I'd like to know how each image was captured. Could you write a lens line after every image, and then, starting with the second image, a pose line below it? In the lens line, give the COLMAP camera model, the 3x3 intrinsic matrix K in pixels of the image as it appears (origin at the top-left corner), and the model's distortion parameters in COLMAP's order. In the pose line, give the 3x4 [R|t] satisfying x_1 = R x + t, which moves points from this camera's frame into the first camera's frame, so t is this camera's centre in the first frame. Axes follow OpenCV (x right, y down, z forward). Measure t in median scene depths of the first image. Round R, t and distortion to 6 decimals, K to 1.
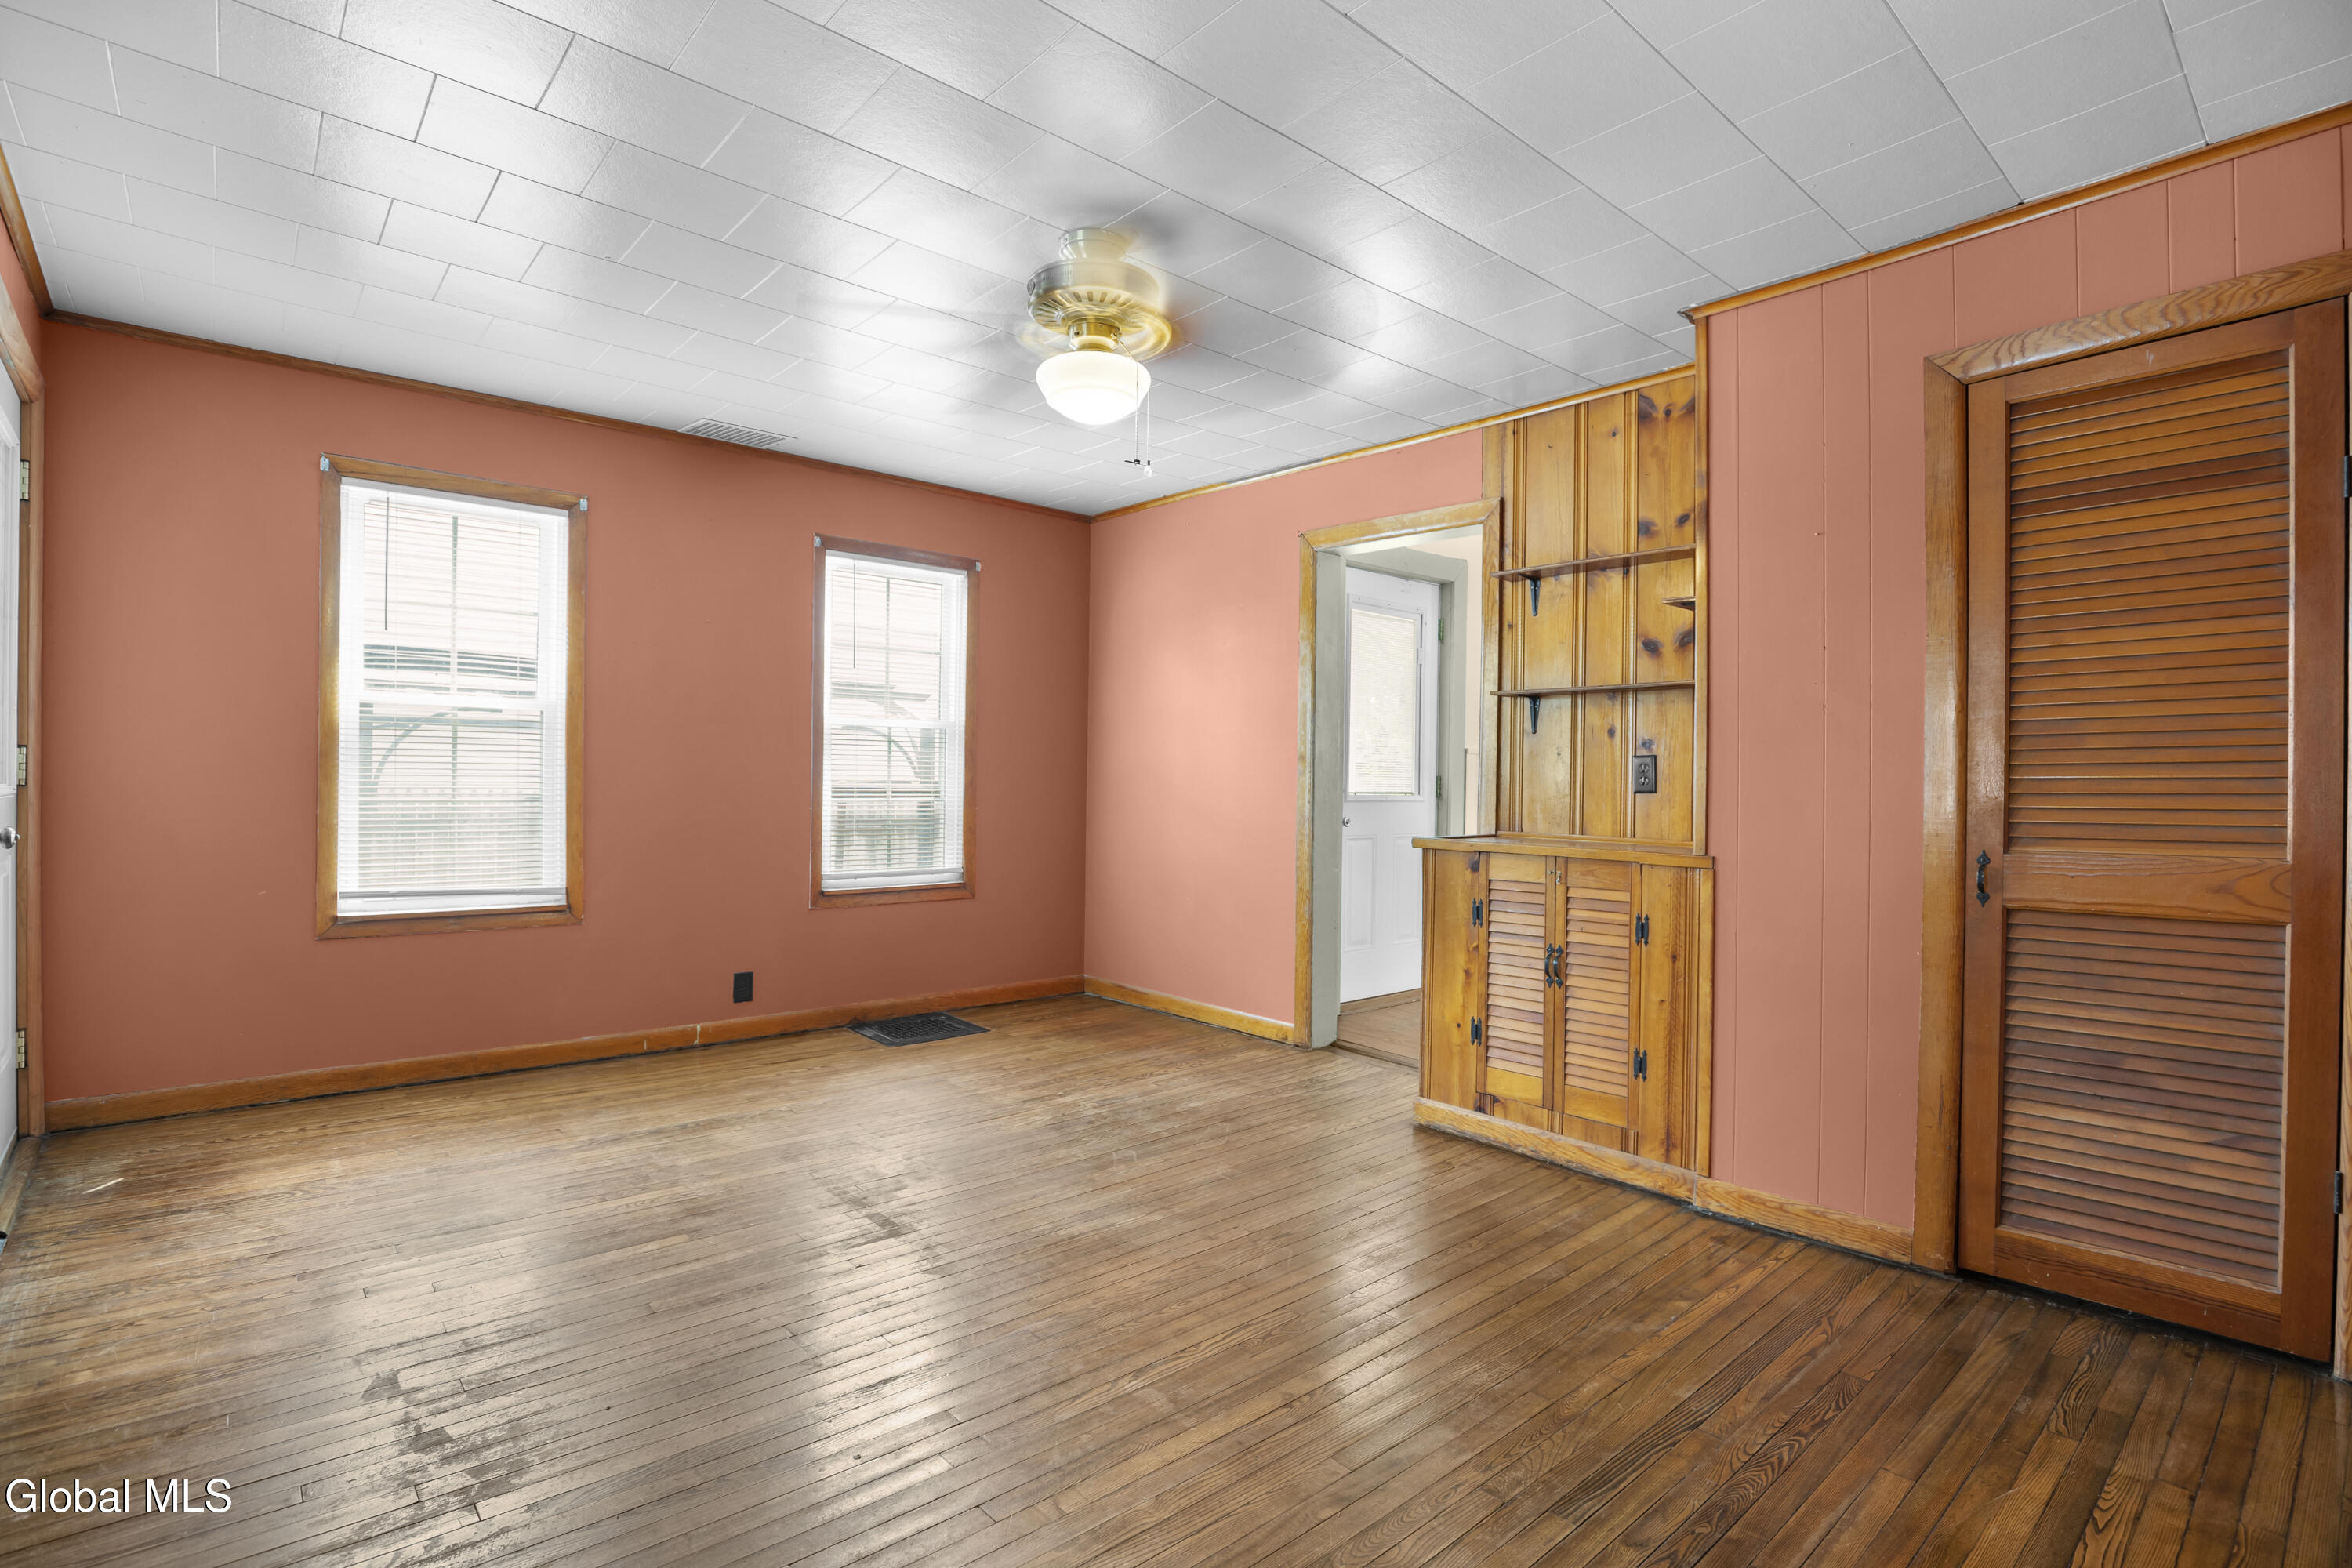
lens RADIAL K [[1104.3, 0, 1152.0], [0, 1104.3, 780.0], [0, 0, 1]] dist [-0.033792, 0.003556]
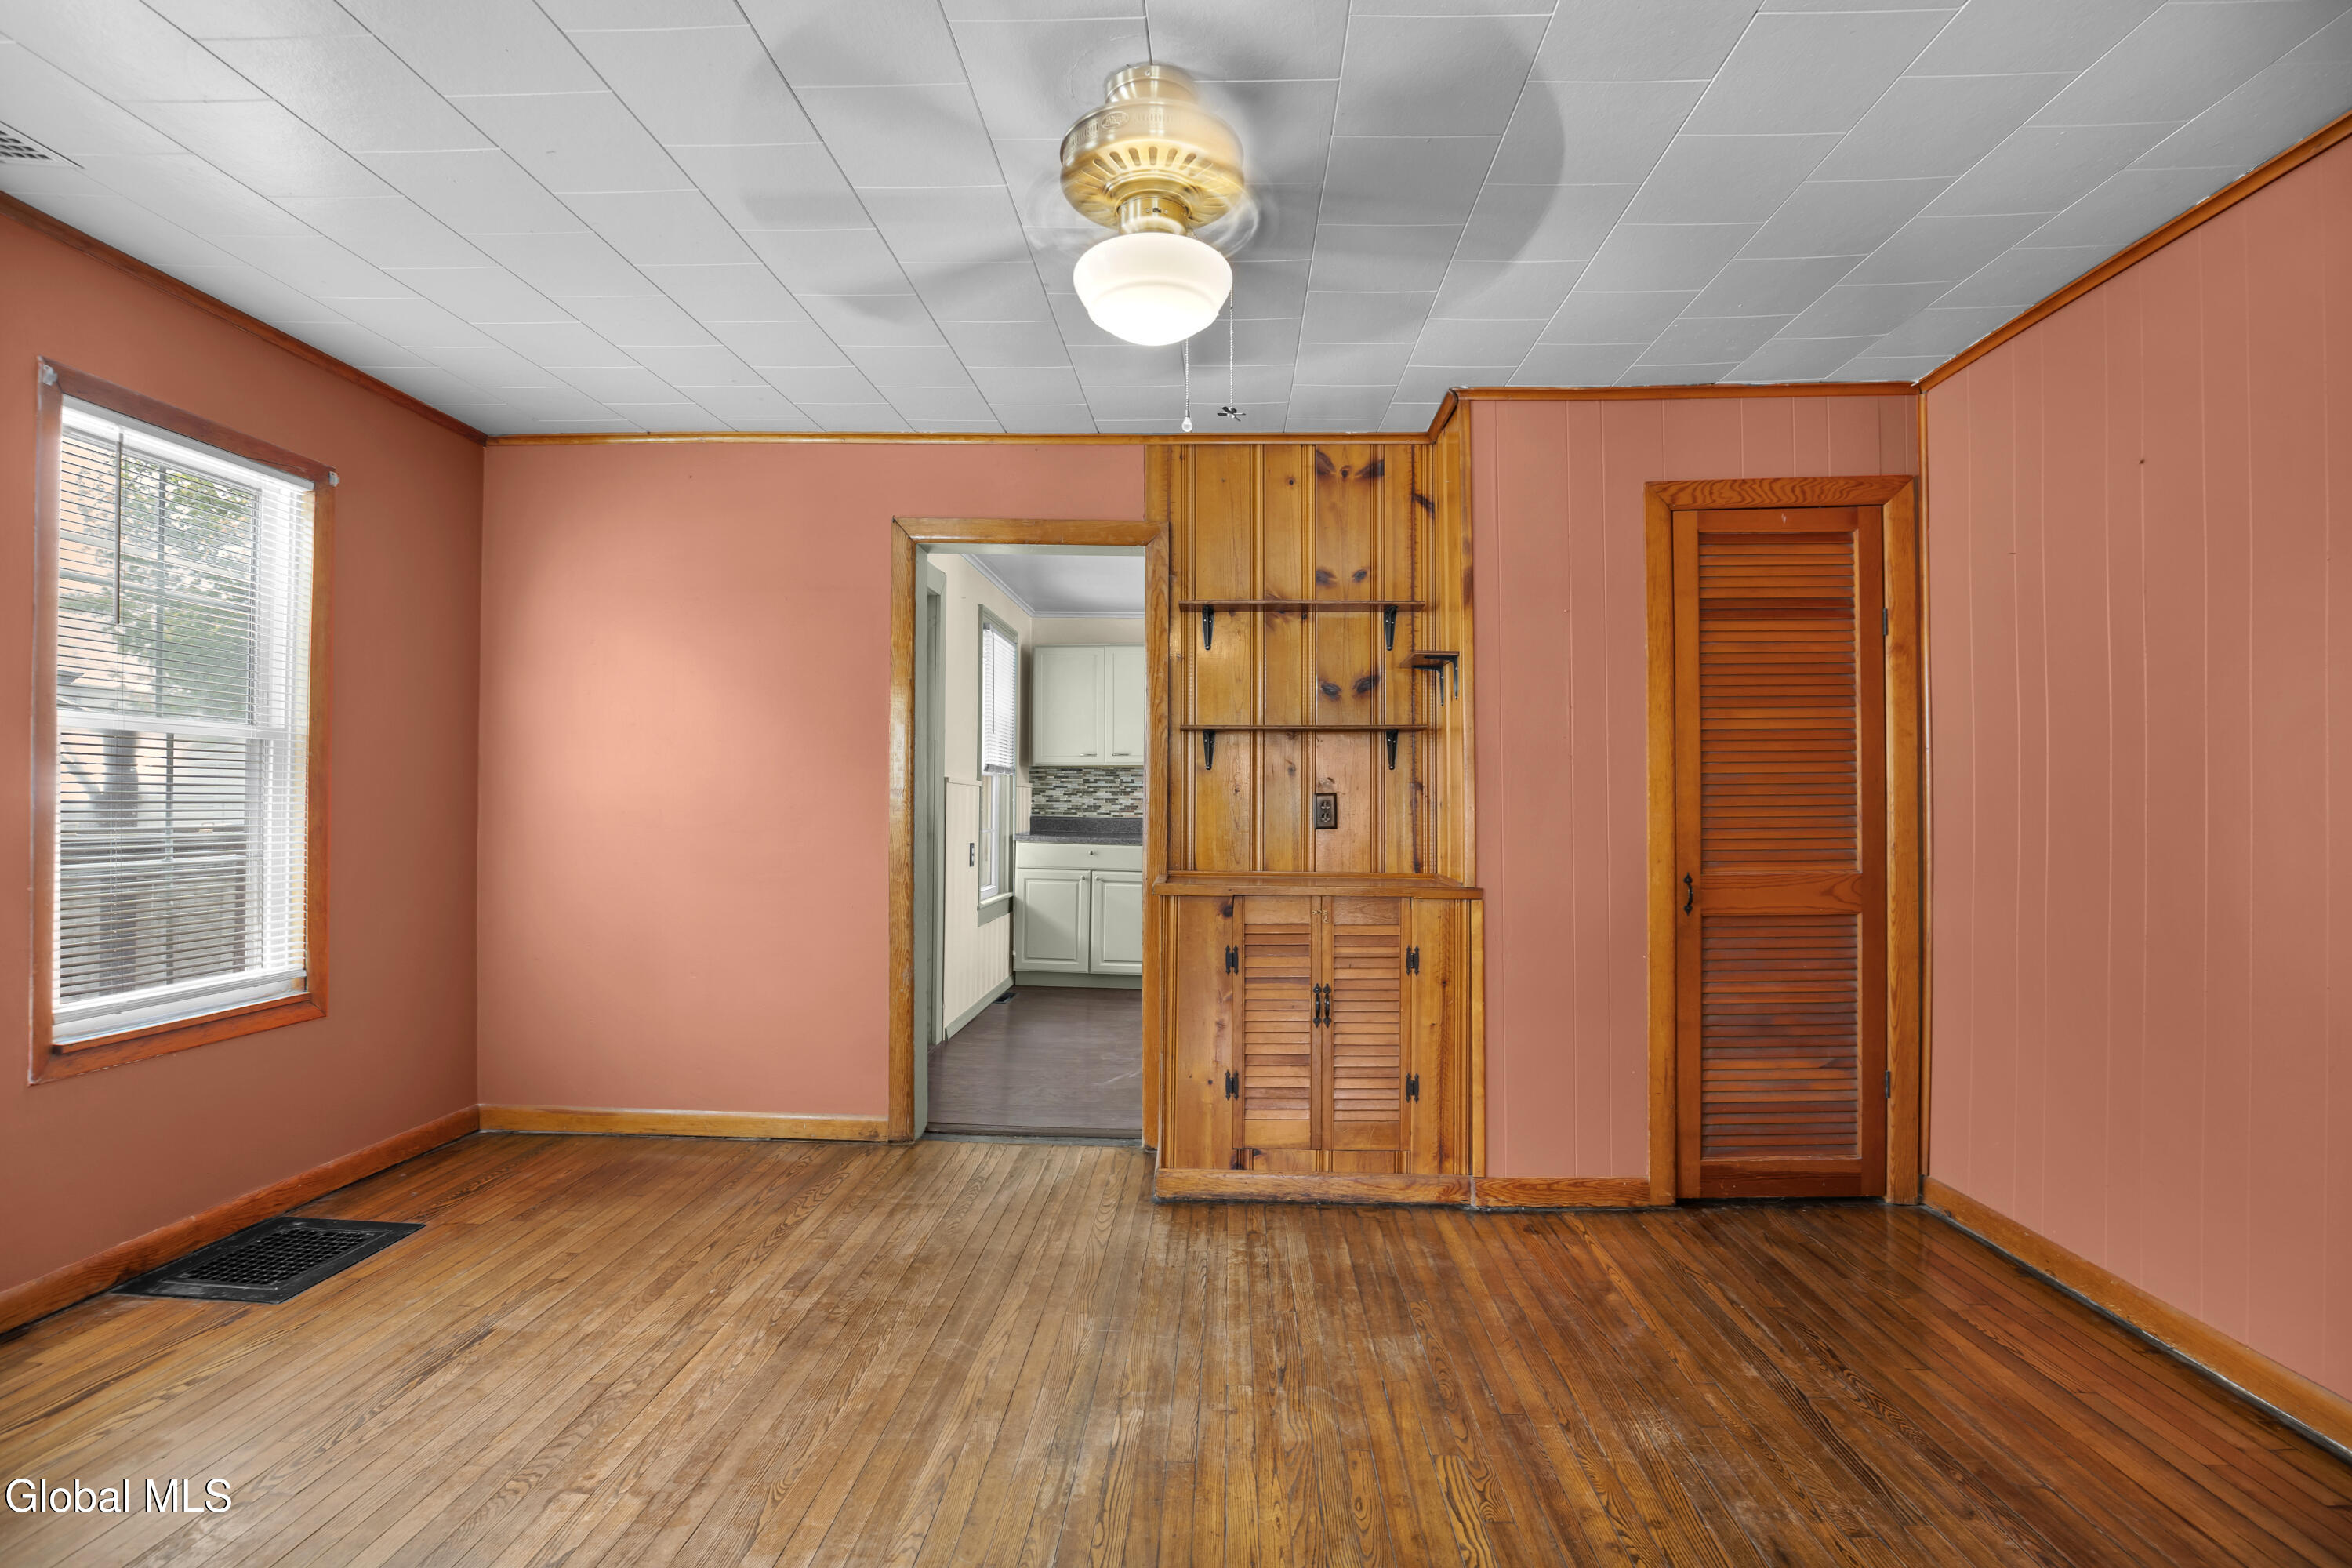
lens RADIAL K [[1104.3, 0, 1173.2], [0, 1104.3, 791.9], [0, 0, 1]] dist [-0.033792, 0.003556]
pose [[0.688669, -0.001931, 0.725073, -0.449860], [0.005146, 0.999984, -0.002225, -0.023412], [-0.725057, 0.005263, 0.688668, 0.399896]]
